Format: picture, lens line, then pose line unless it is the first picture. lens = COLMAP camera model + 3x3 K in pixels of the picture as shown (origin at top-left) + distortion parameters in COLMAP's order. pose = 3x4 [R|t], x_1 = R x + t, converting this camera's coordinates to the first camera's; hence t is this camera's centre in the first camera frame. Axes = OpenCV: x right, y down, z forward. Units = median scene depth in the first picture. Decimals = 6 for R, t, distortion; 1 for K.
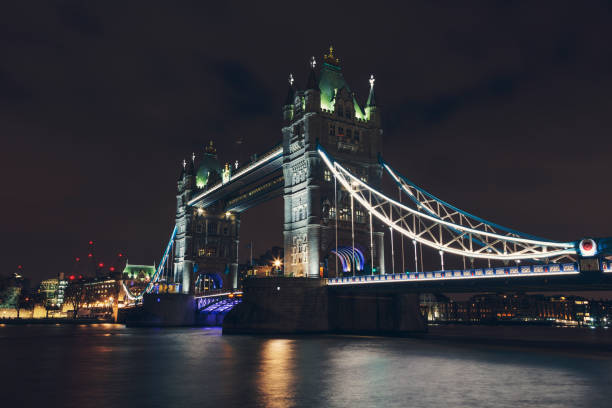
lens RADIAL K [[507.7, 0, 291.5], [0, 507.7, 207.0], [0, 0, 1]] dist [0.029317, 0.001916]
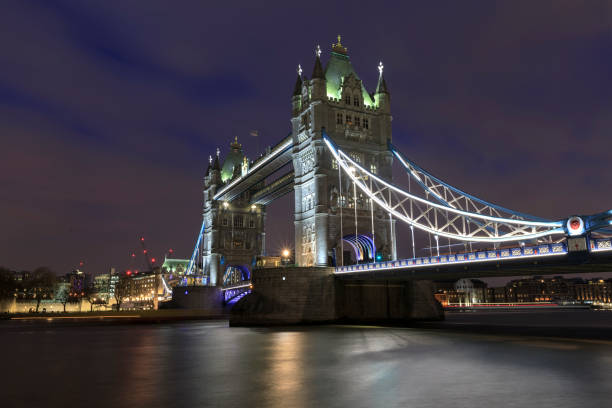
lens RADIAL K [[489.6, 0, 314.0], [0, 489.6, 203.2], [0, 0, 1]] dist [-0.000498, -0.000171]
pose [[0.998072, -0.032205, -0.053063, 0.078178], [0.032489, 0.999462, 0.004506, 0.009063], [0.052889, -0.006222, 0.998581, 0.040028]]
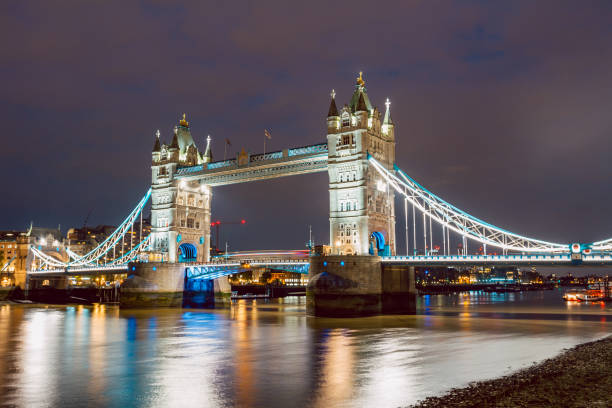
lens RADIAL K [[609.3, 0, 306.1], [0, 609.3, 215.3], [0, 0, 1]] dist [-0.021273, 0.001016]
pose [[0.900643, 0.041780, 0.432547, -0.760696], [-0.085527, 0.992942, 0.082173, -0.082739], [-0.426061, -0.111003, 0.897859, -0.366275]]
